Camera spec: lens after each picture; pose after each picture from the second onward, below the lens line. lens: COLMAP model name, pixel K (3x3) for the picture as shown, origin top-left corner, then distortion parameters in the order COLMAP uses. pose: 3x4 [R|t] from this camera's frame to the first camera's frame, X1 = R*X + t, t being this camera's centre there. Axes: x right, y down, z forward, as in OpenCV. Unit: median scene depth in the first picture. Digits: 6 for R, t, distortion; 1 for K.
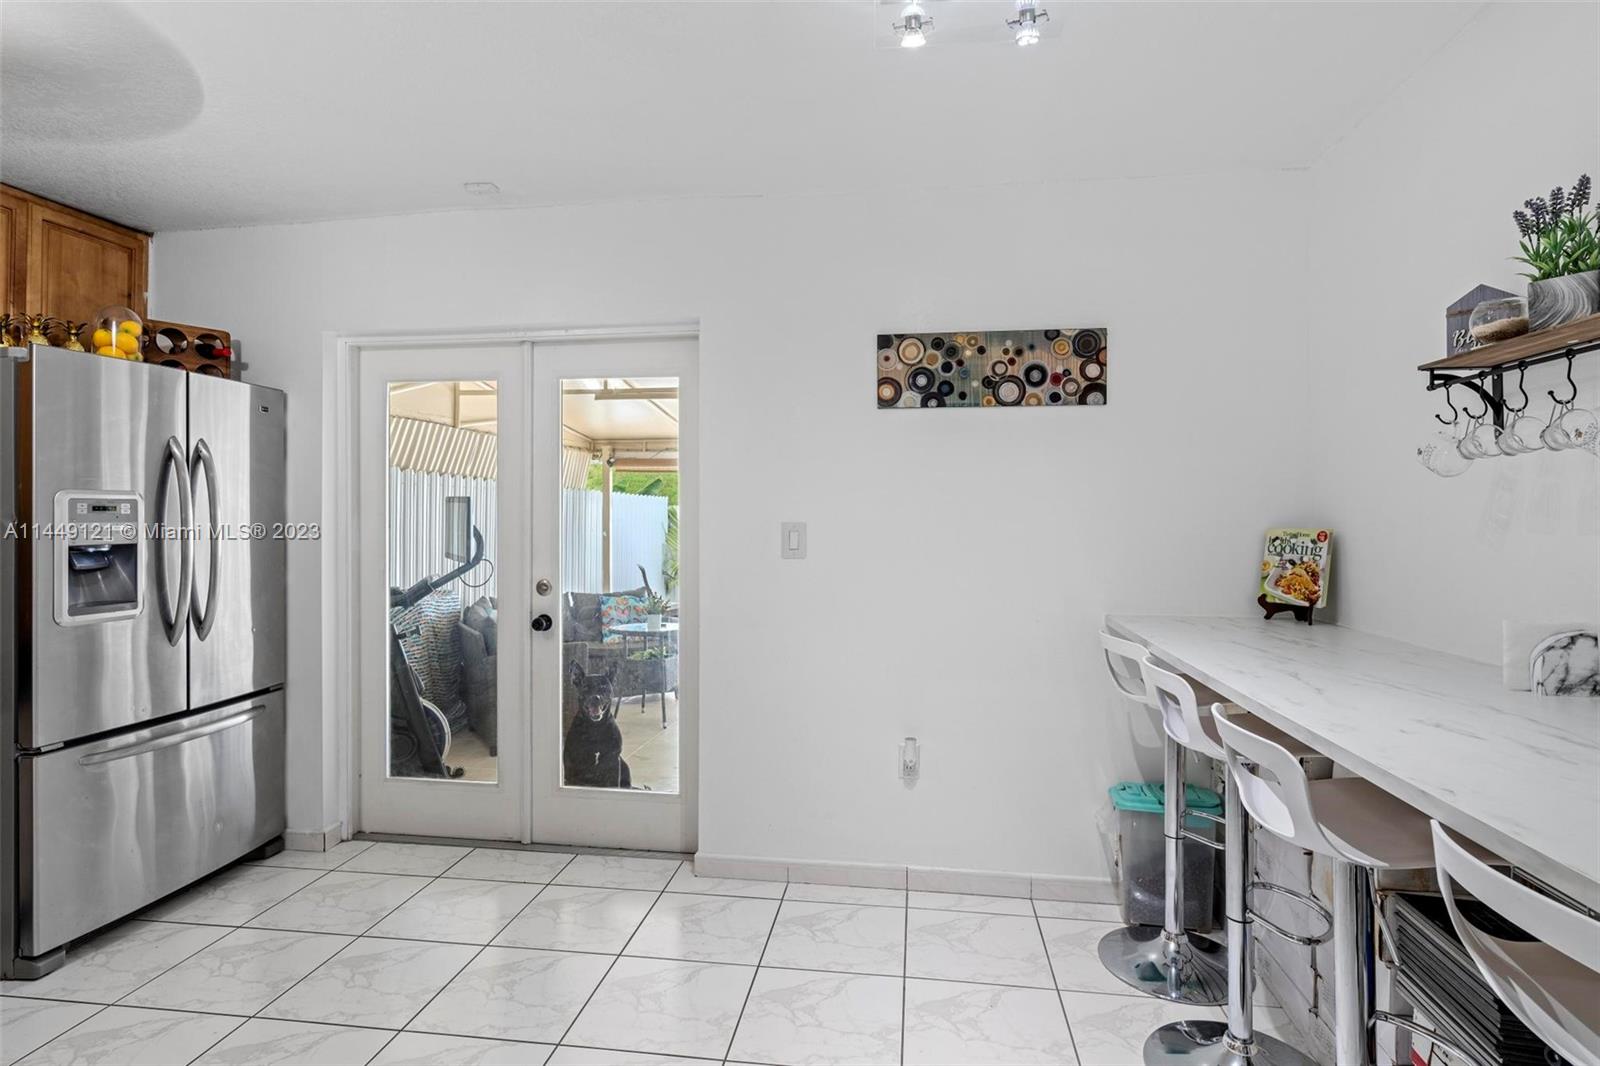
lens RADIAL K [[795.5, 0, 789.0], [0, 795.5, 524.9], [0, 0, 1]] dist [-0.000658, -0.000575]
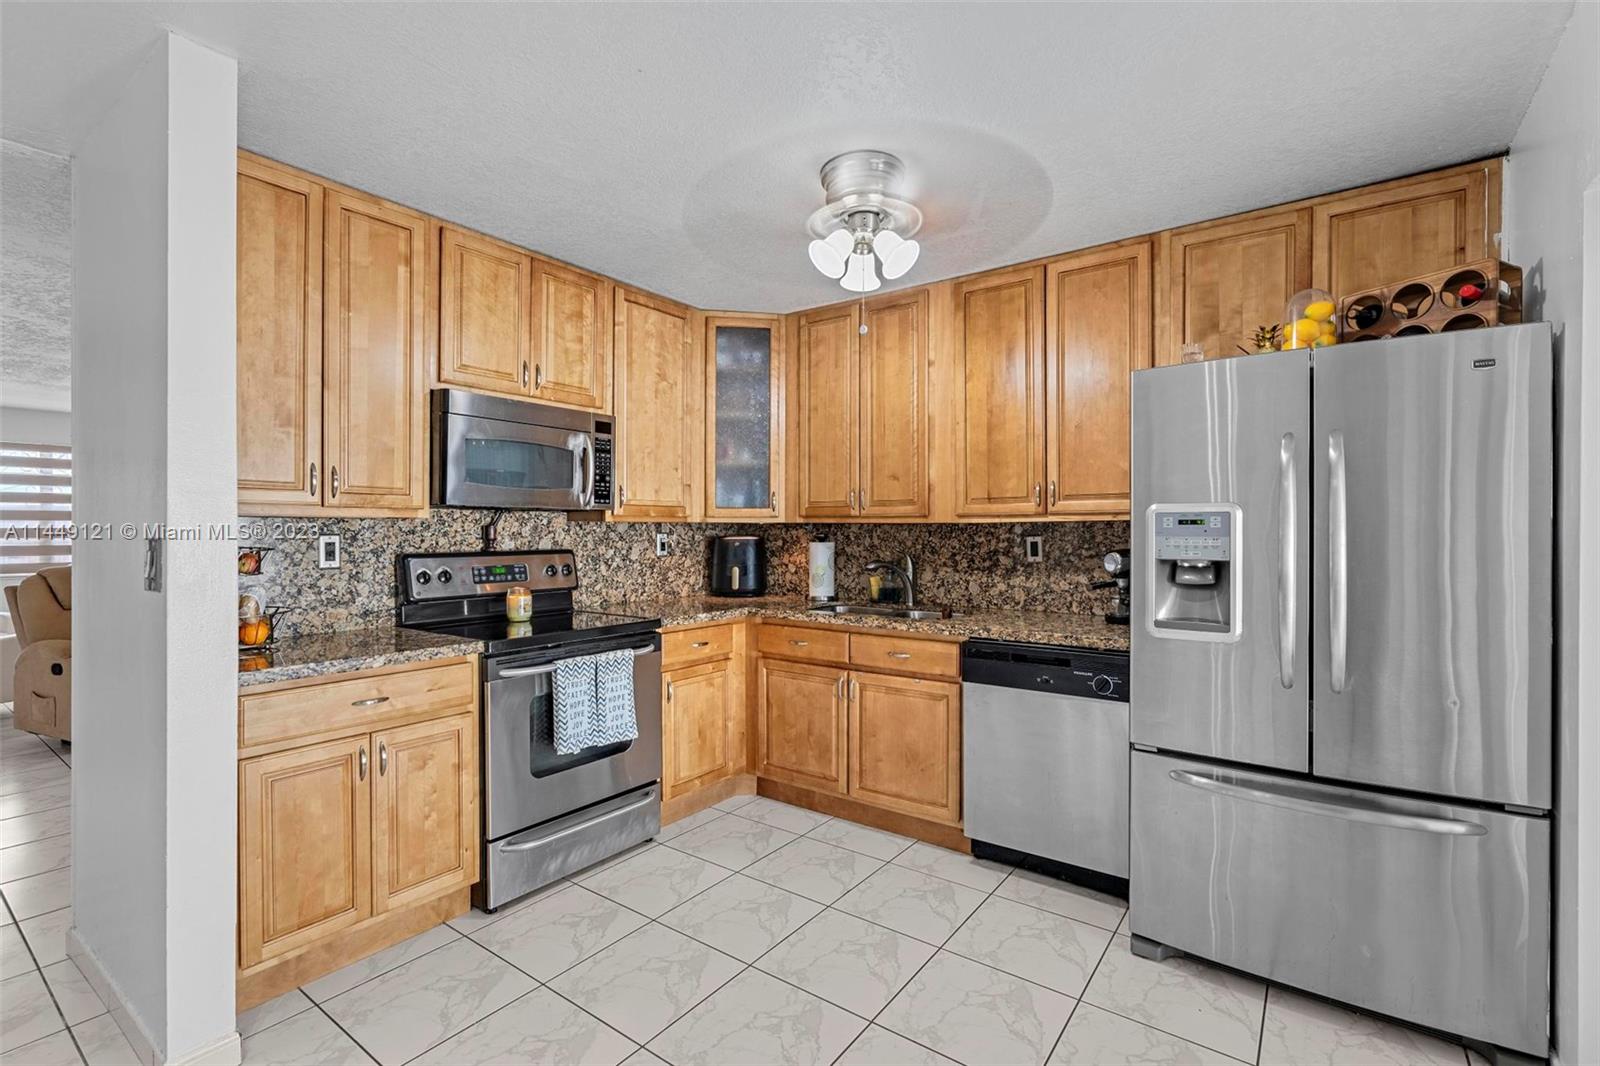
lens RADIAL K [[723.7, 0, 793.2], [0, 723.7, 531.2], [0, 0, 1]] dist [-0.008238, 0.000678]
pose [[-0.467562, -0.000835, -0.883960, 0.127301], [-0.012942, 0.999899, 0.005901, -0.007876], [0.883866, 0.014200, -0.467525, 0.918147]]
